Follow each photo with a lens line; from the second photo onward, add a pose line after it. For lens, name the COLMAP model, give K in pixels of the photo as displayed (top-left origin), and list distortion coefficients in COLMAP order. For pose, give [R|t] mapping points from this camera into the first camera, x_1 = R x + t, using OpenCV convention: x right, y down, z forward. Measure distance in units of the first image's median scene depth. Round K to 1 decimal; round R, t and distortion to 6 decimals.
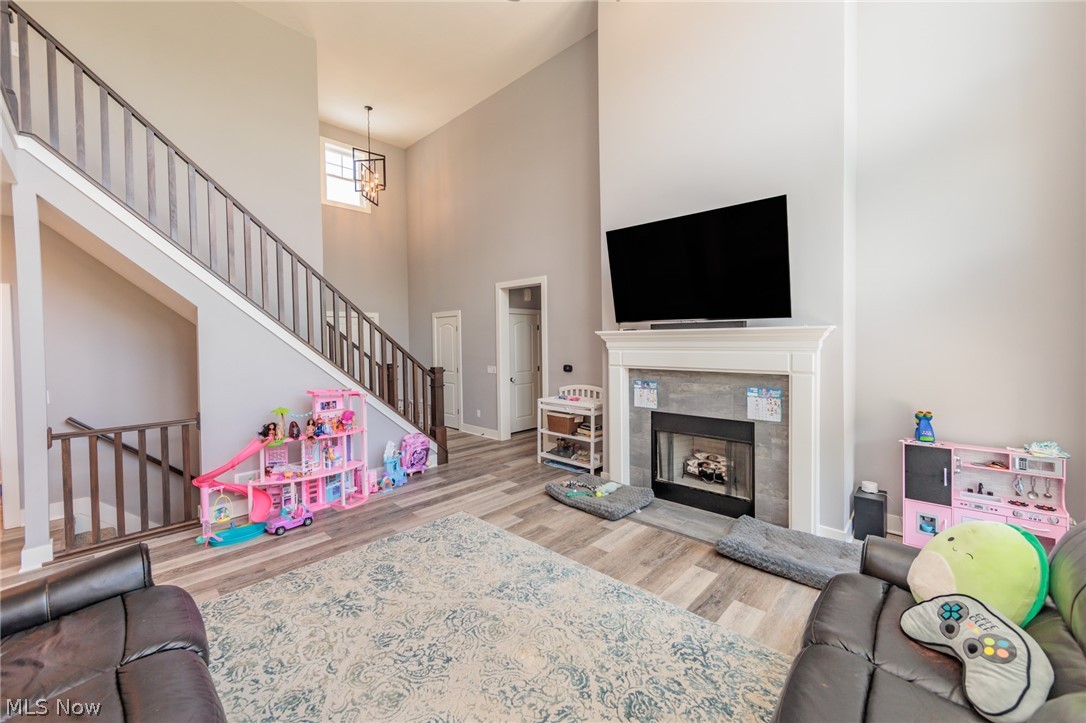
lens RADIAL K [[424.0, 0, 543.0], [0, 424.0, 352.9], [0, 0, 1]] dist [-0.000244, -0.000019]
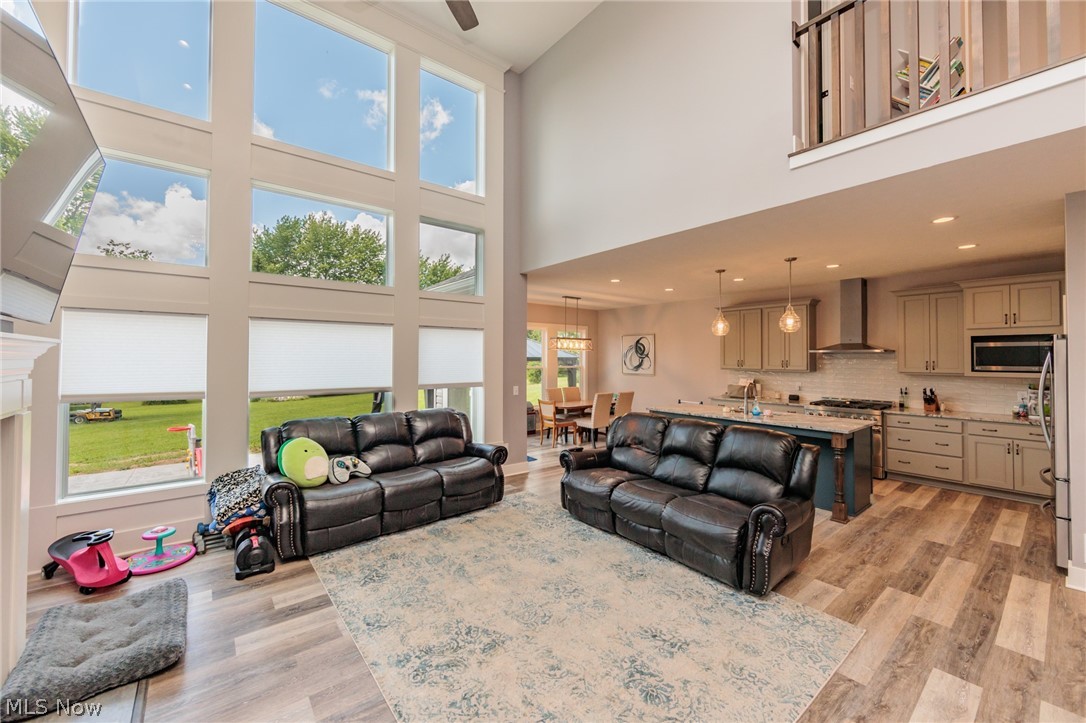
lens RADIAL K [[424.0, 0, 543.1], [0, 424.0, 354.9], [0, 0, 1]] dist [-0.000244, -0.000019]
pose [[-0.991089, 0.010569, 0.132783, -0.316716], [0.013357, 0.999708, 0.020124, -0.045147], [-0.132532, 0.021718, -0.990941, 1.810616]]
